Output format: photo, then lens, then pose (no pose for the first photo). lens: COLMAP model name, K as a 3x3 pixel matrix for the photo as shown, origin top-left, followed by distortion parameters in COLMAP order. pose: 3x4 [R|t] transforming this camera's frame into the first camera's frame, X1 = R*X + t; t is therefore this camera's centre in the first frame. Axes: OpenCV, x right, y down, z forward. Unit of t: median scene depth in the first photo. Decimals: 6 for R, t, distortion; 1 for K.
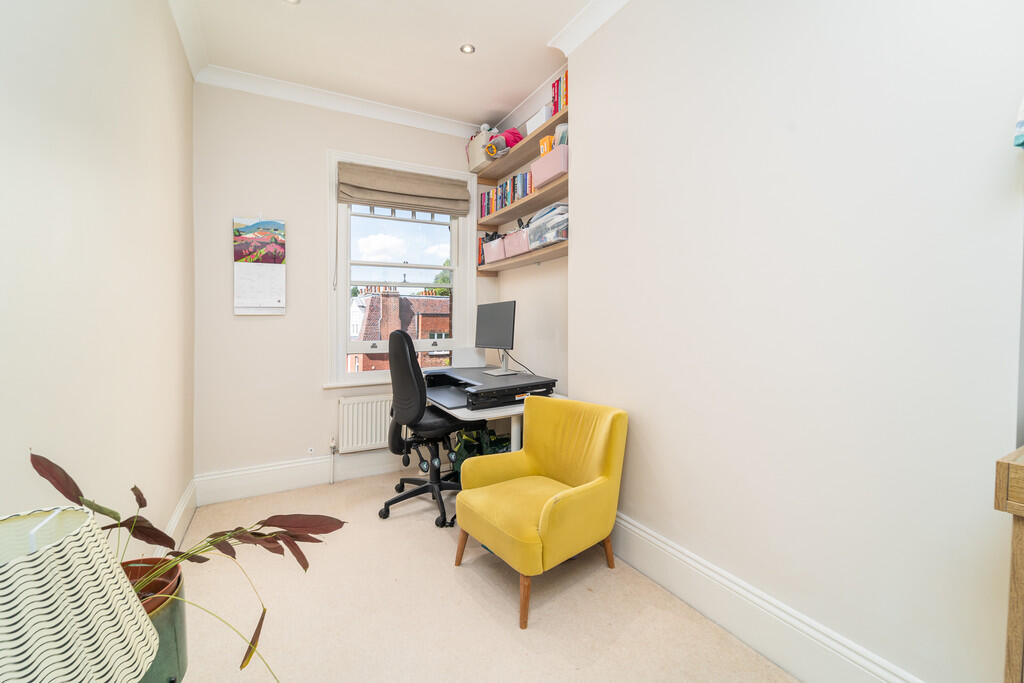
lens RADIAL K [[424.0, 0, 503.6], [0, 424.0, 319.0], [0, 0, 1]] dist [0.000207, -0.000053]
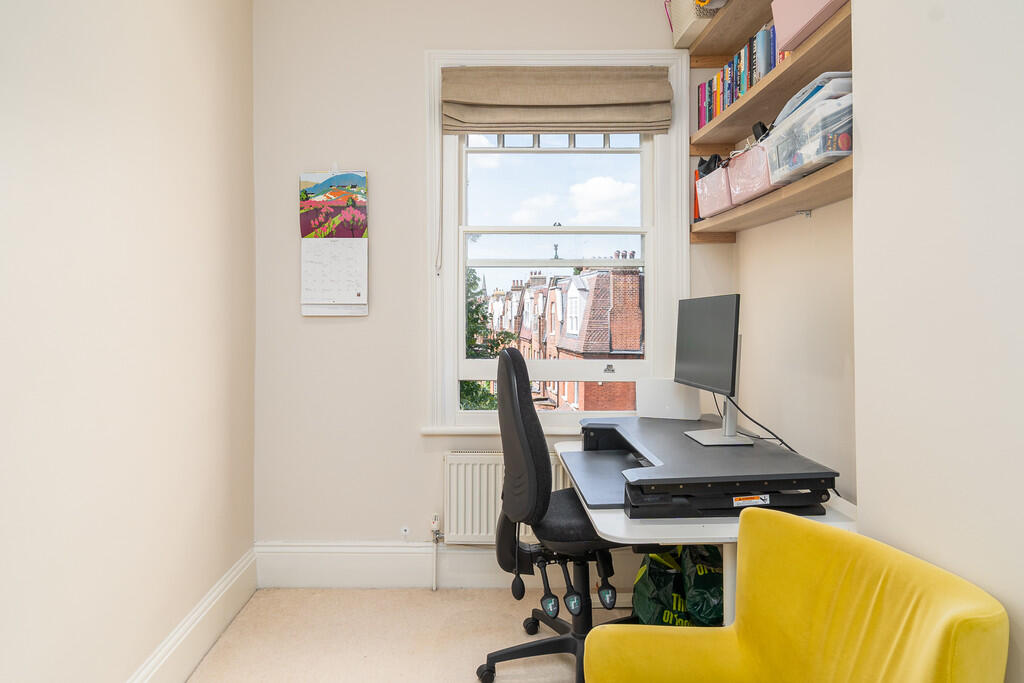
lens RADIAL K [[634.9, 0, 512.1], [0, 634.9, 288.6], [0, 0, 1]] dist [0.000090, -0.001266]
pose [[0.879391, -0.004247, -0.476082, 0.138217], [-0.006824, 0.999745, -0.021523, -0.030926], [0.476052, 0.022176, 0.879138, 0.242760]]
